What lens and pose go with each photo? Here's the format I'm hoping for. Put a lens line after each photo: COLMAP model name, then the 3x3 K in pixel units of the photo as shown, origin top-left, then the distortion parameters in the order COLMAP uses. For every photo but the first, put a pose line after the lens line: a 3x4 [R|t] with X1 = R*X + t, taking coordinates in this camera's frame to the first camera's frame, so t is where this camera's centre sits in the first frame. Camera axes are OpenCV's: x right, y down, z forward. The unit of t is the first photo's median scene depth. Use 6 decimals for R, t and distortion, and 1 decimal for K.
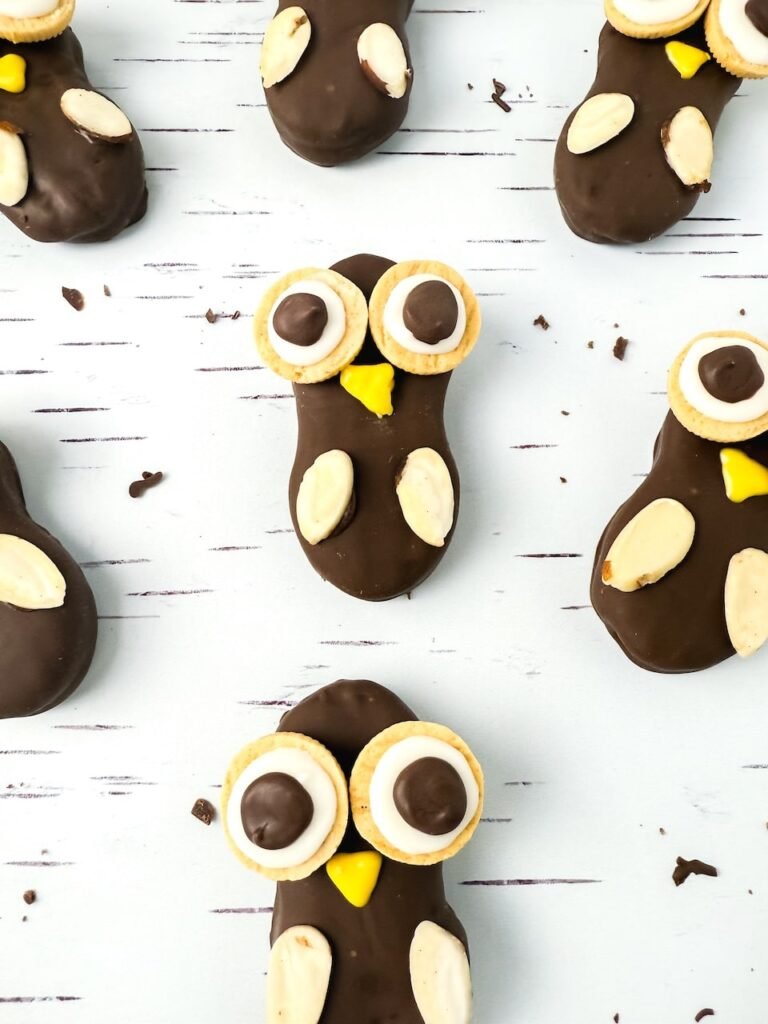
lens RADIAL K [[722.3, 0, 383.1], [0, 722.3, 442.4], [0, 0, 1]] dist [0.003914, 0.006558]
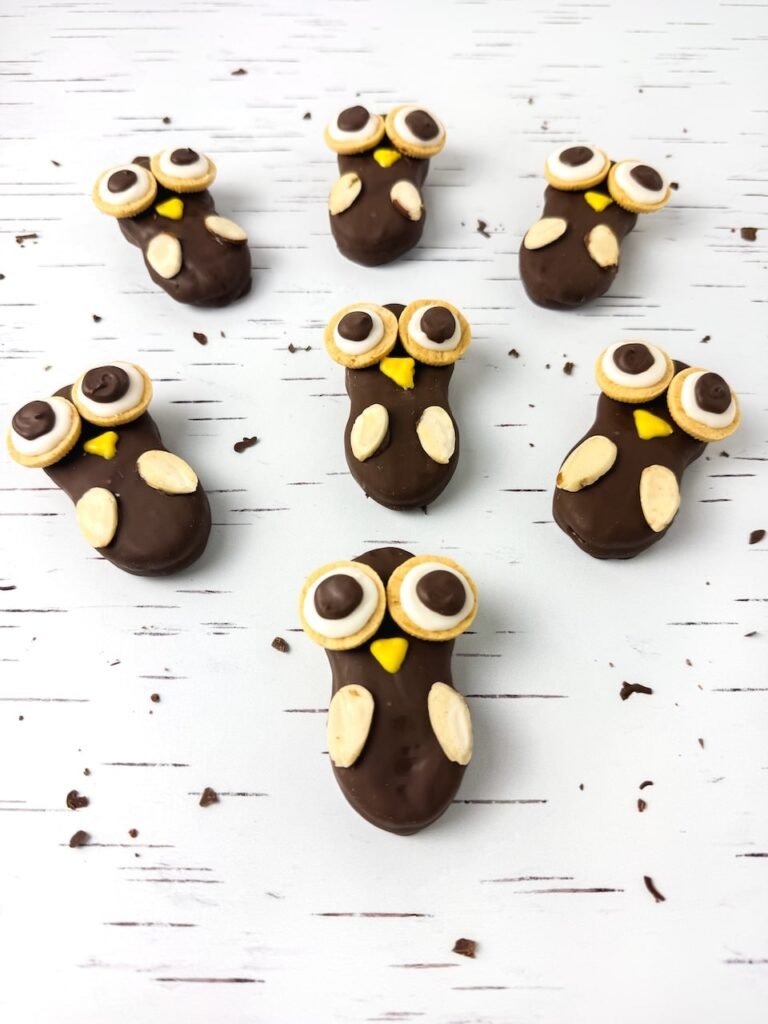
lens RADIAL K [[738.8, 0, 384.0], [0, 738.8, 512.0], [0, 0, 1]] dist [0.036704, -0.153999]
pose [[0.999844, 0.002083, -0.017525, -0.022120], [-0.006556, 0.965796, -0.259220, 0.612961], [0.016385, 0.259294, 0.965659, -0.433412]]
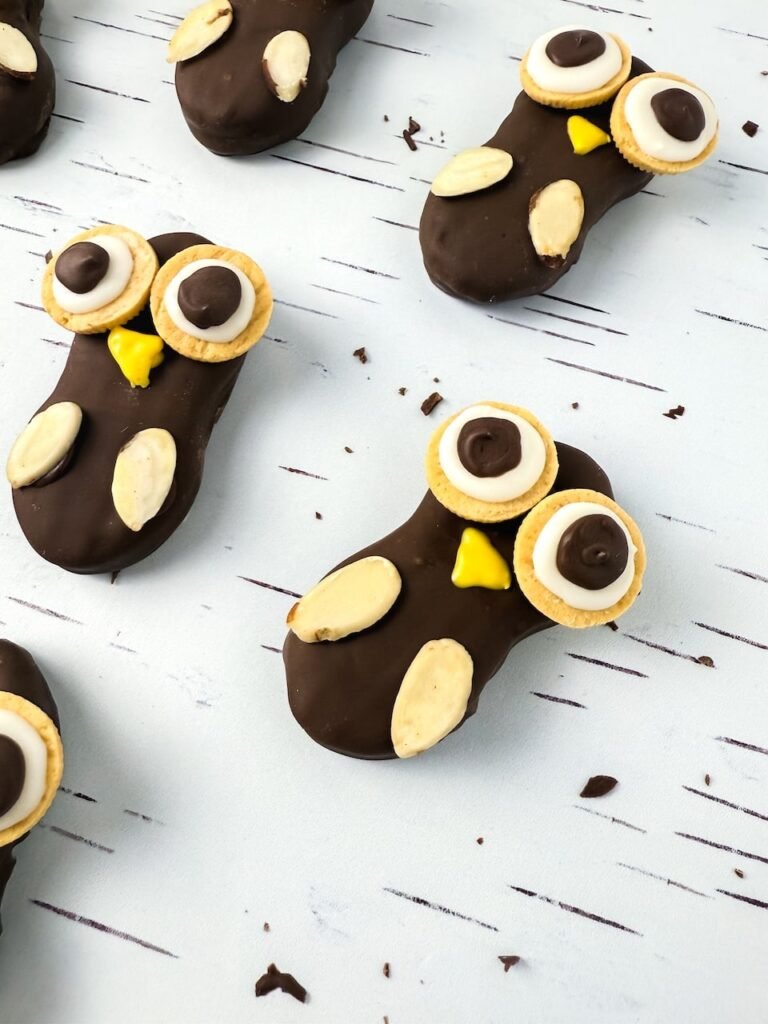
lens RADIAL K [[722.3, 0, 383.1], [0, 722.3, 442.4], [0, 0, 1]] dist [0.003914, 0.006558]
pose [[0.948977, 0.288372, -0.127612, 0.452631], [-0.299820, 0.950490, -0.081712, 0.014228], [0.097731, 0.115803, 0.988452, 0.088049]]
